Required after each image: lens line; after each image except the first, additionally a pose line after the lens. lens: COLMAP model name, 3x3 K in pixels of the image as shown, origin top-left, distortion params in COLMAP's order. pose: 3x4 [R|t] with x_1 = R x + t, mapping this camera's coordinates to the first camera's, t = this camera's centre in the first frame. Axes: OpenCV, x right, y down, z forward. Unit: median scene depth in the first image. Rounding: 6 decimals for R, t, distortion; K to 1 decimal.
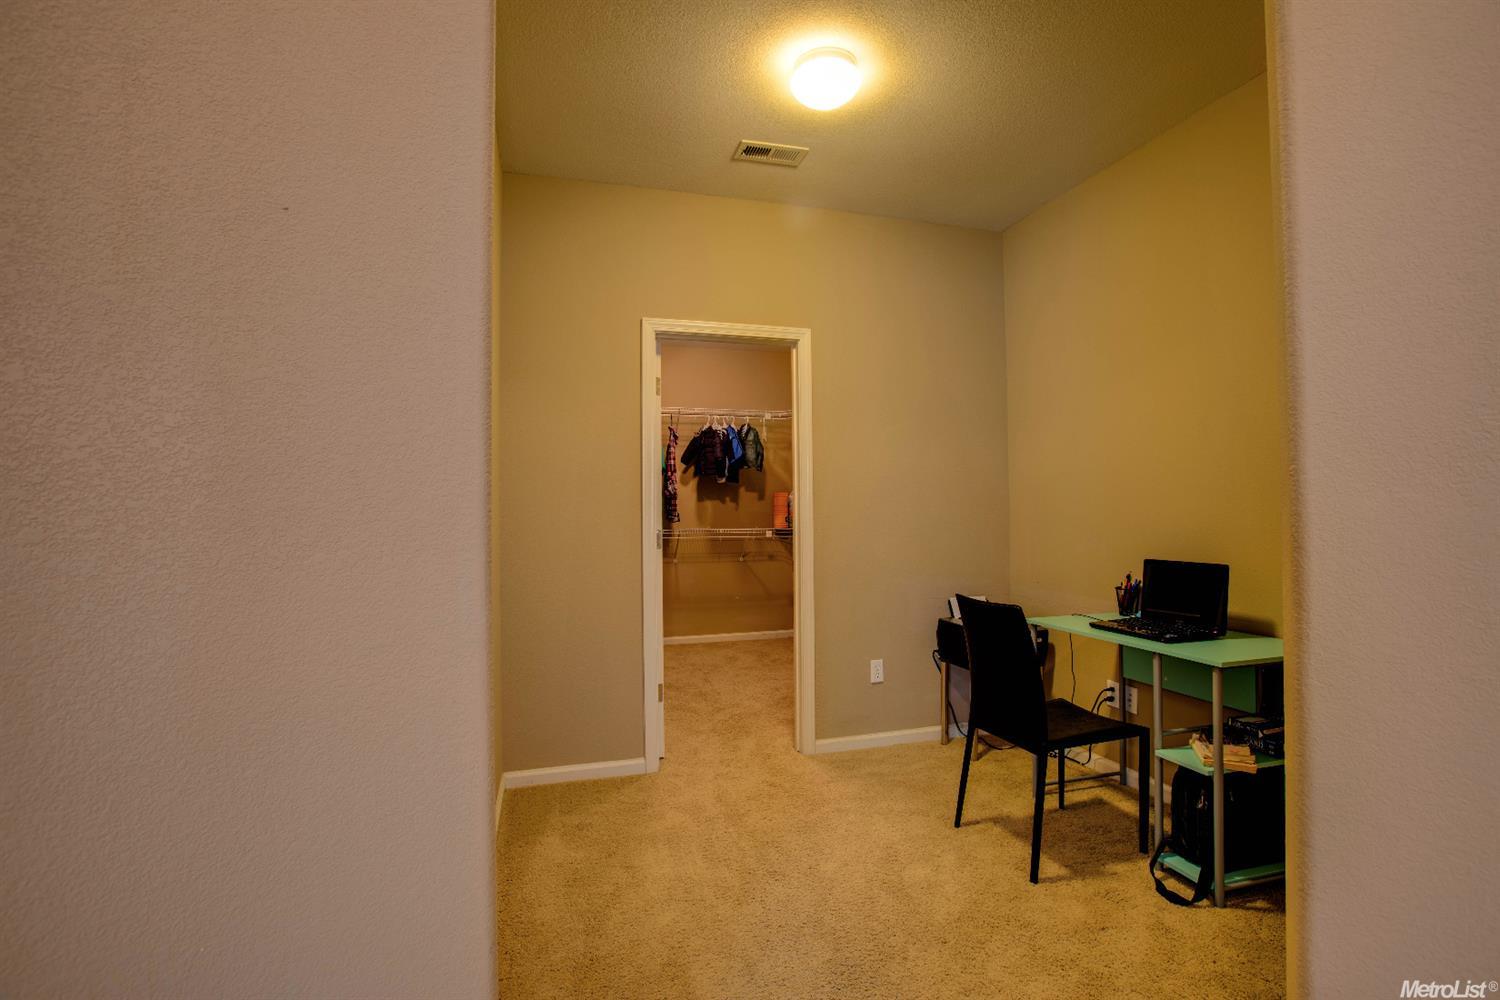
lens RADIAL K [[676.7, 0, 749.3], [0, 676.7, 503.9], [0, 0, 1]] dist [-0.046335, 0.014255]
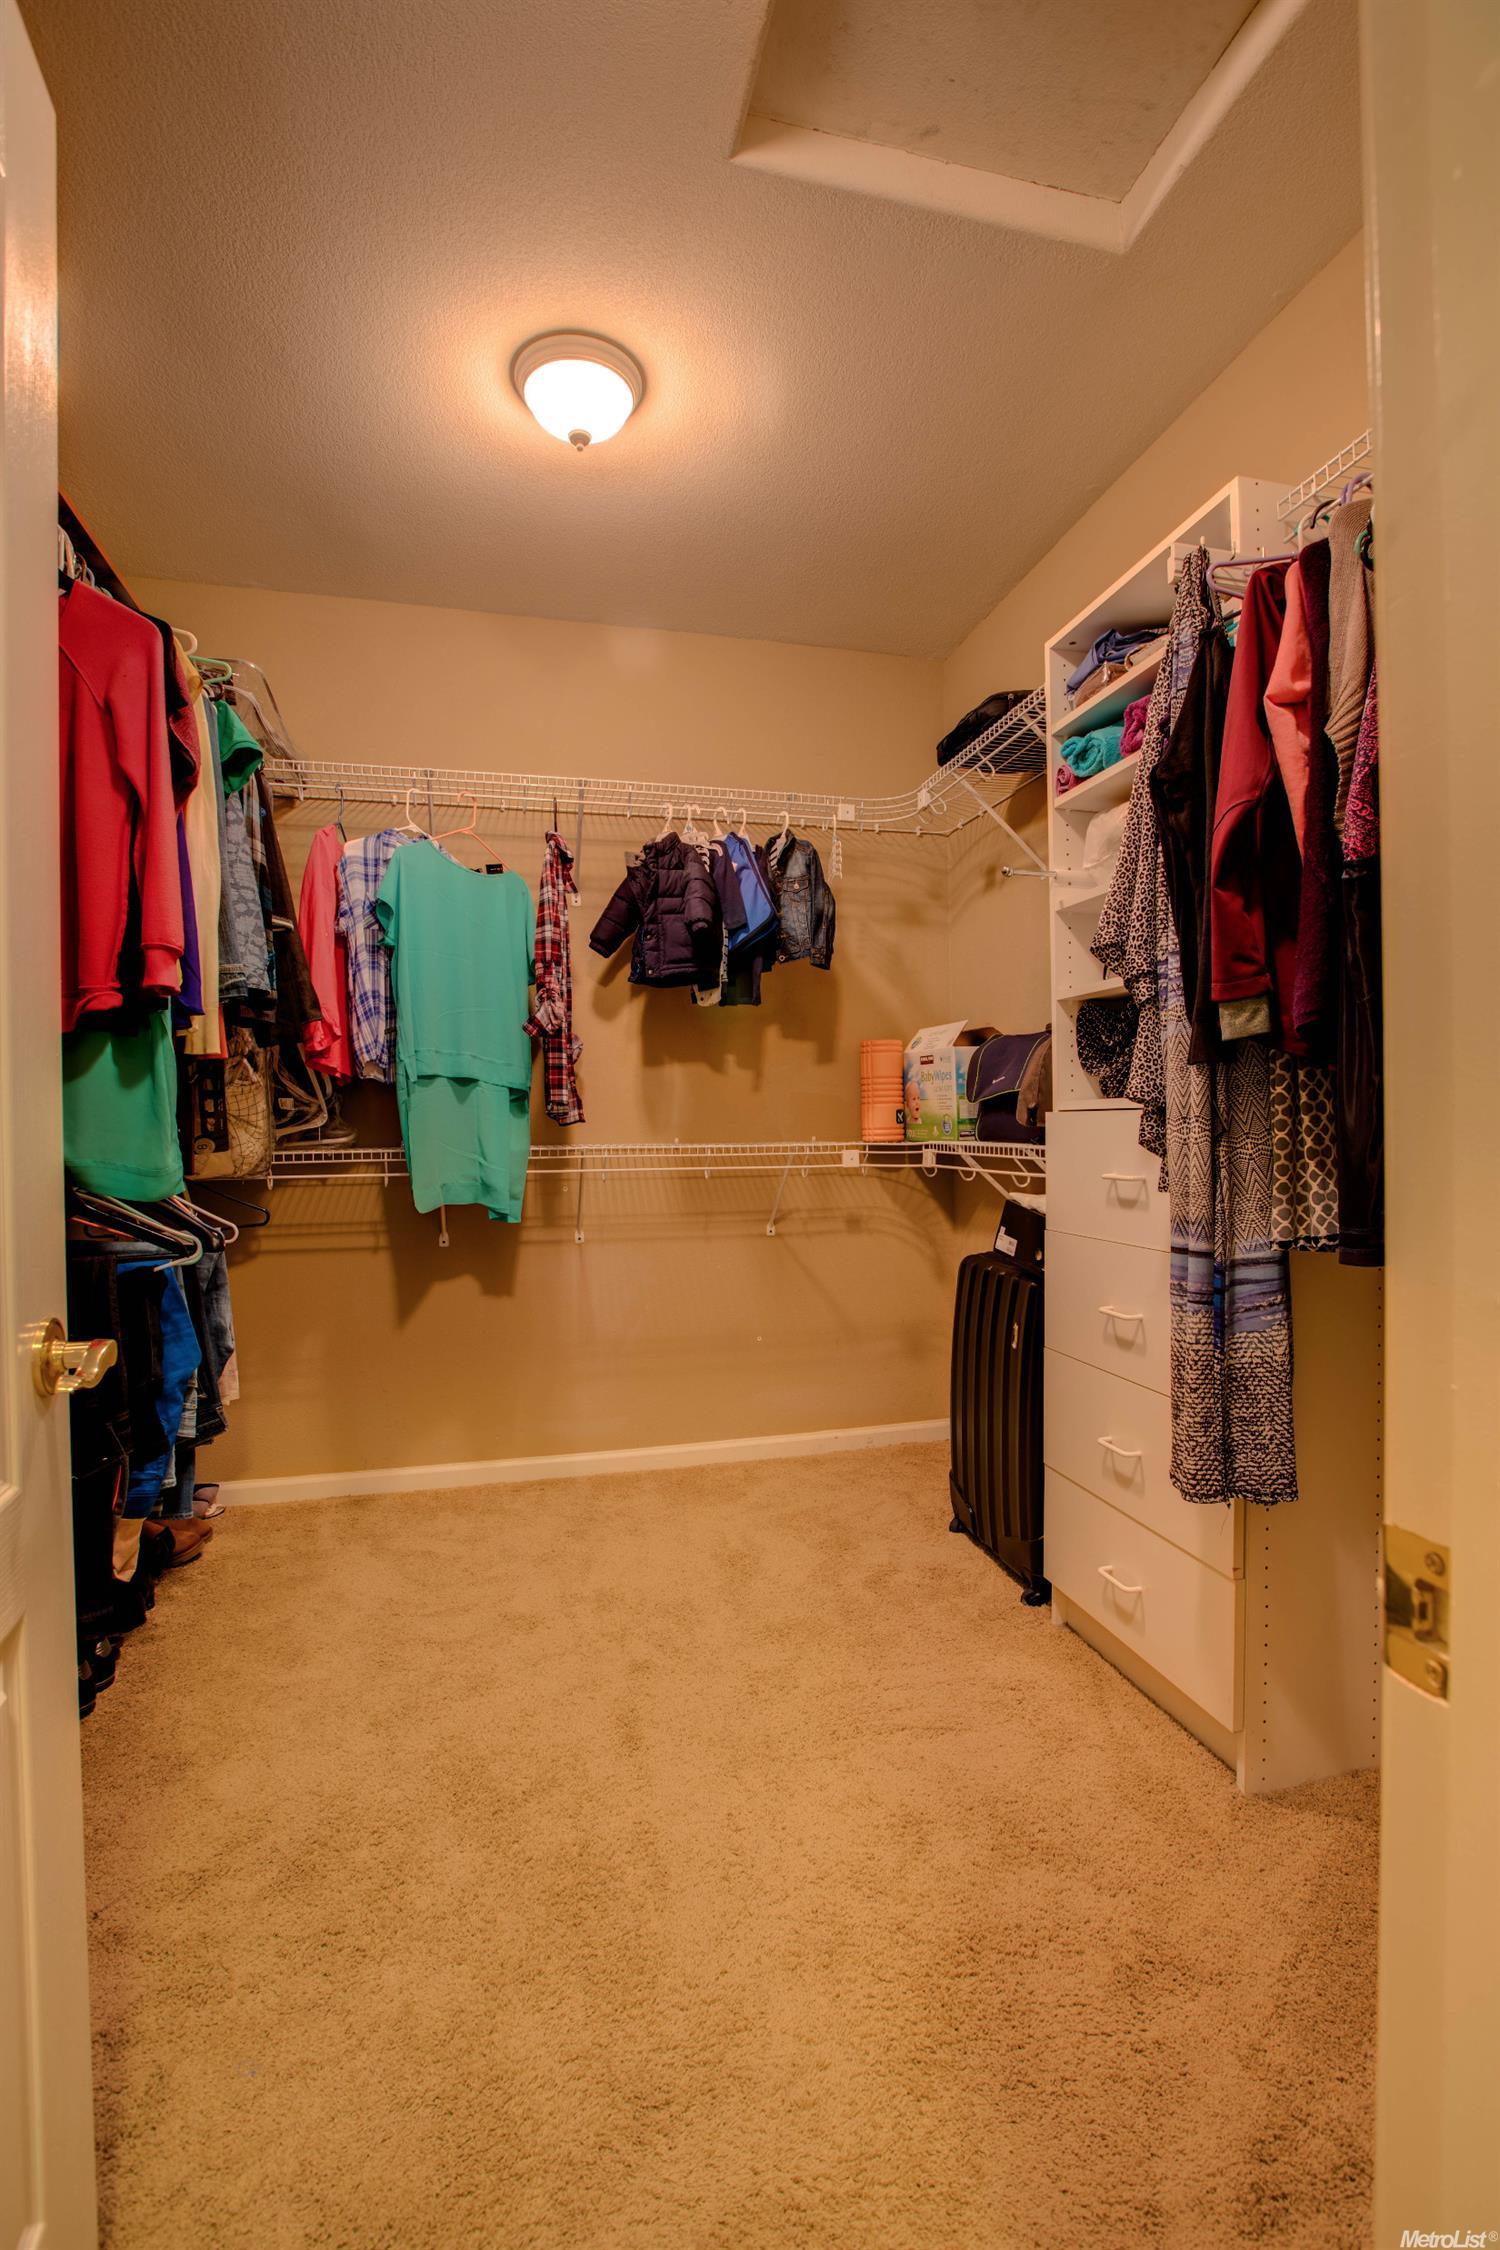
lens RADIAL K [[1015.0, 0, 752.4], [0, 1015.0, 1123.0], [0, 0, 1]] dist [-0.046335, 0.014255]
pose [[0.999330, -0.002524, -0.036516, -0.001509], [0.003105, 0.999869, 0.015875, 0.018670], [0.036471, -0.015977, 0.999207, 0.495519]]
